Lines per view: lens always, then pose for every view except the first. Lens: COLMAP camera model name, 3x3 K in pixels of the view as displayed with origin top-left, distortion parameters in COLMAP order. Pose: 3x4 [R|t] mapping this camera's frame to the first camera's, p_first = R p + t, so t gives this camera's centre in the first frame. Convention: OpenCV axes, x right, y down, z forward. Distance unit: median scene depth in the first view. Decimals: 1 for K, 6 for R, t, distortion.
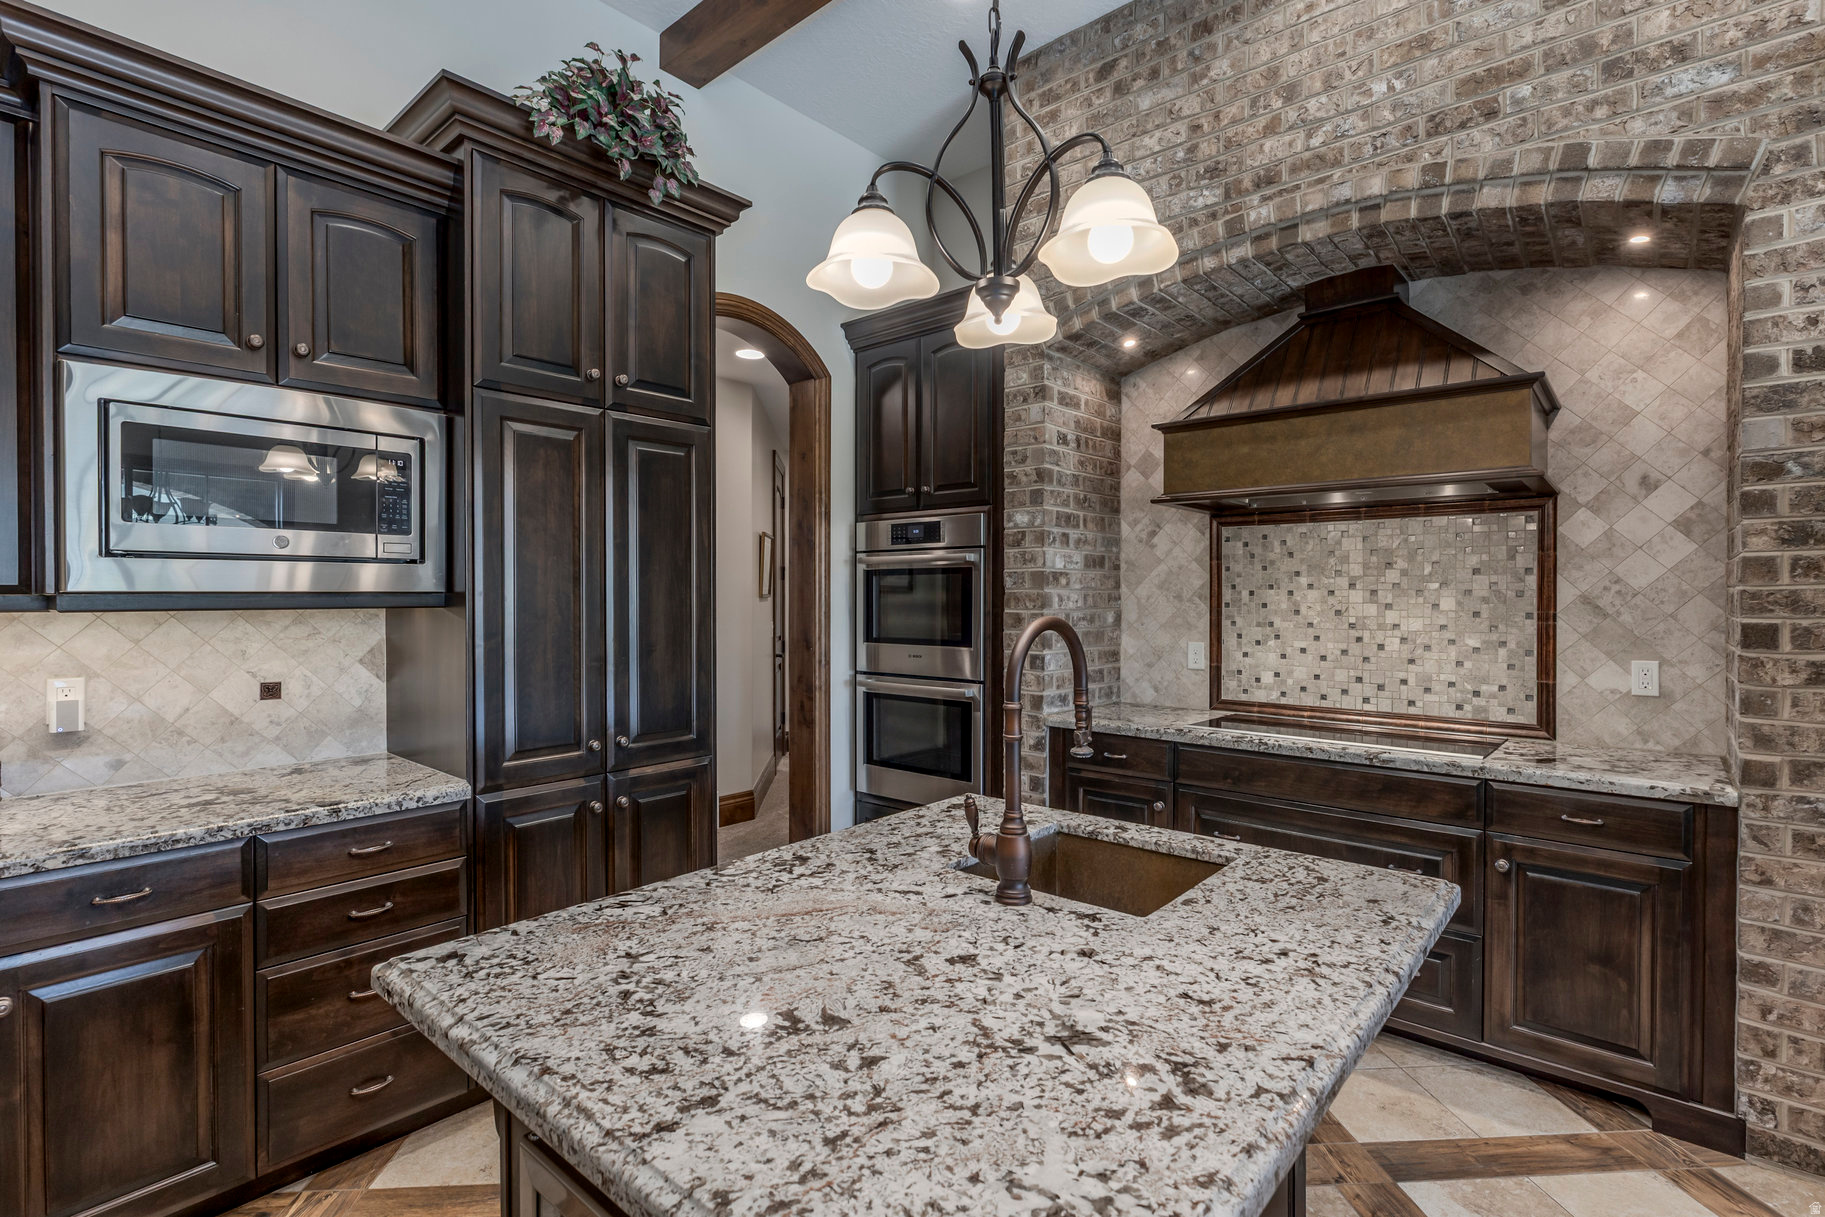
lens RADIAL K [[859.0, 0, 913.1], [0, 859.0, 600.7], [0, 0, 1]] dist [-0.003086, 0.000373]
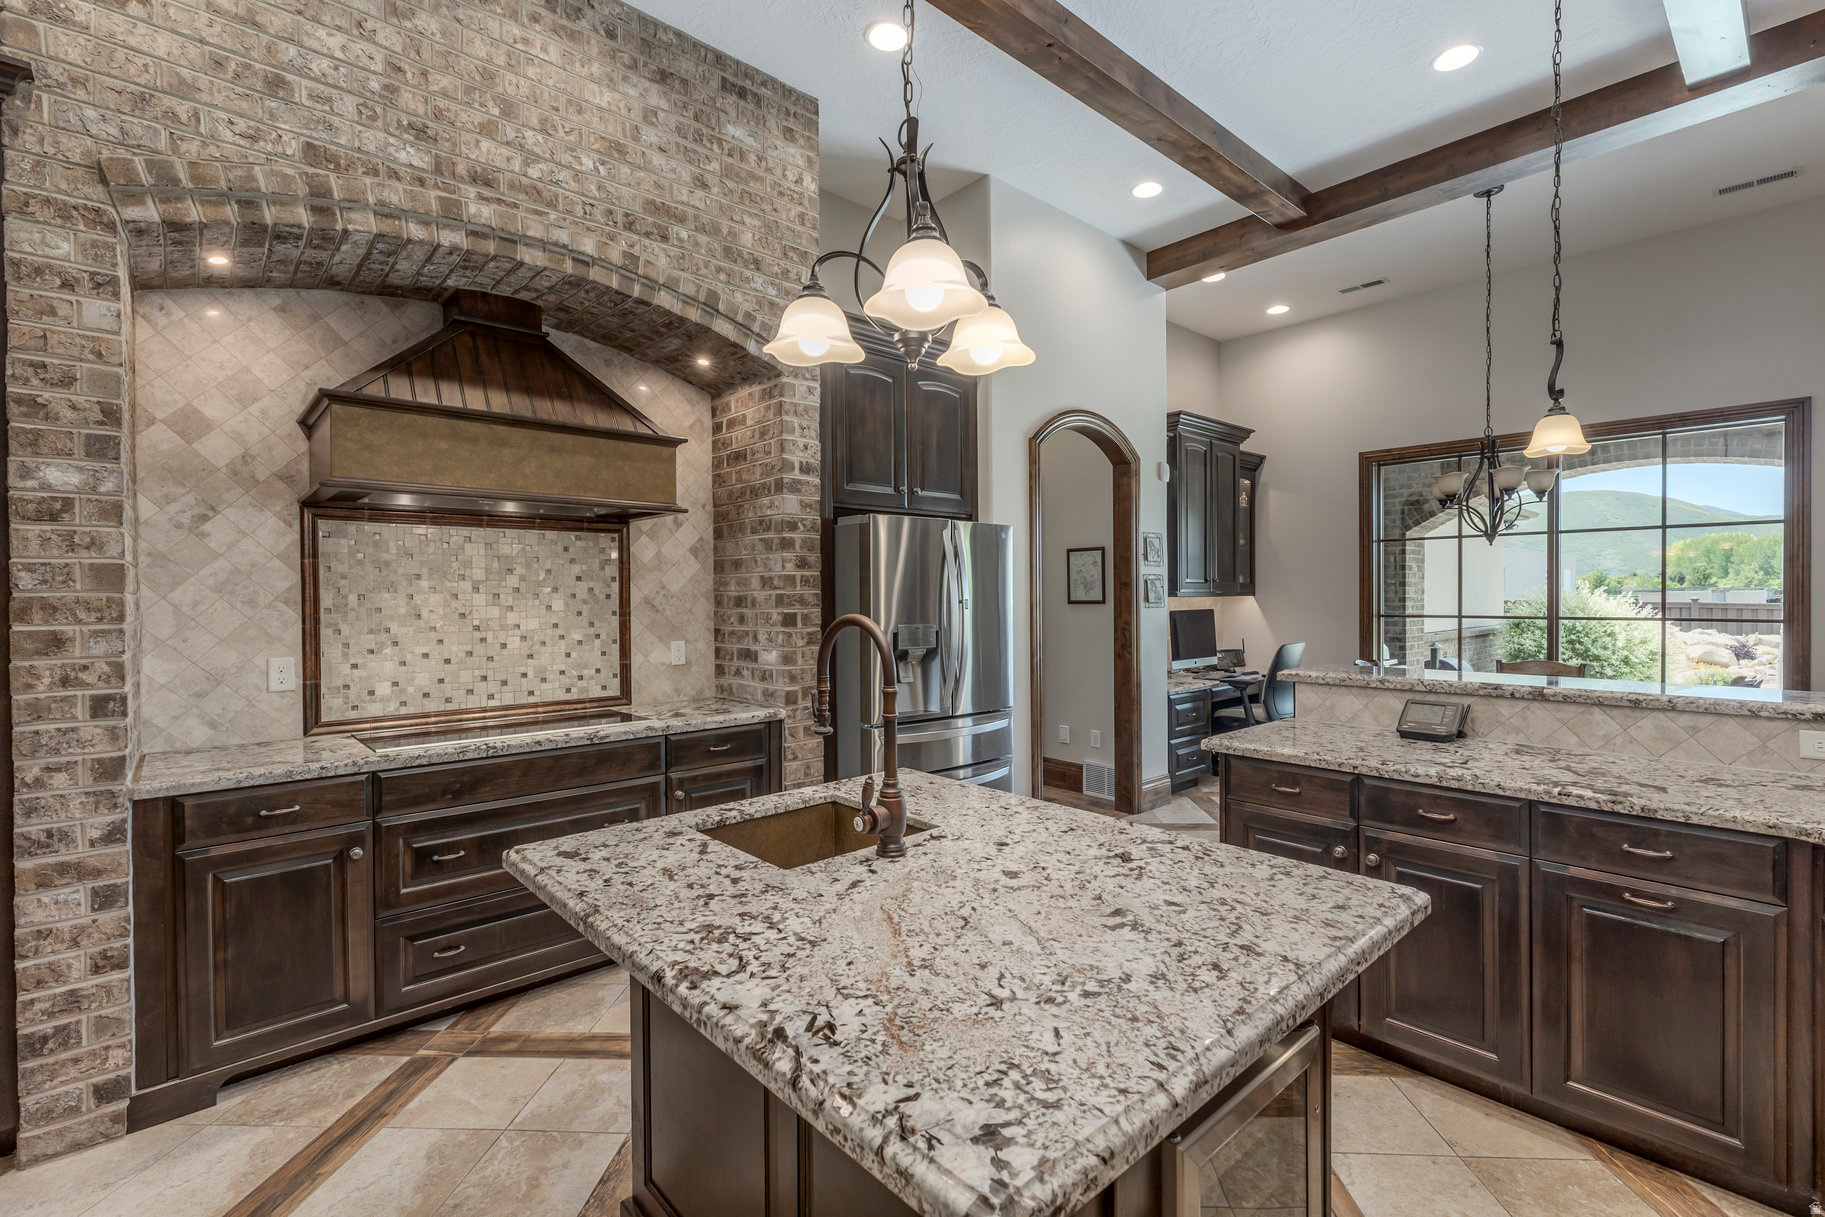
lens RADIAL K [[820.4, 0, 913.7], [0, 820.4, 606.4], [0, 0, 1]] dist [0.006774, -0.000350]
pose [[0.117762, -0.014239, 0.992940, -0.544034], [0.013169, 0.999832, 0.012776, -0.003341], [-0.992954, 0.011571, 0.117930, 0.453436]]
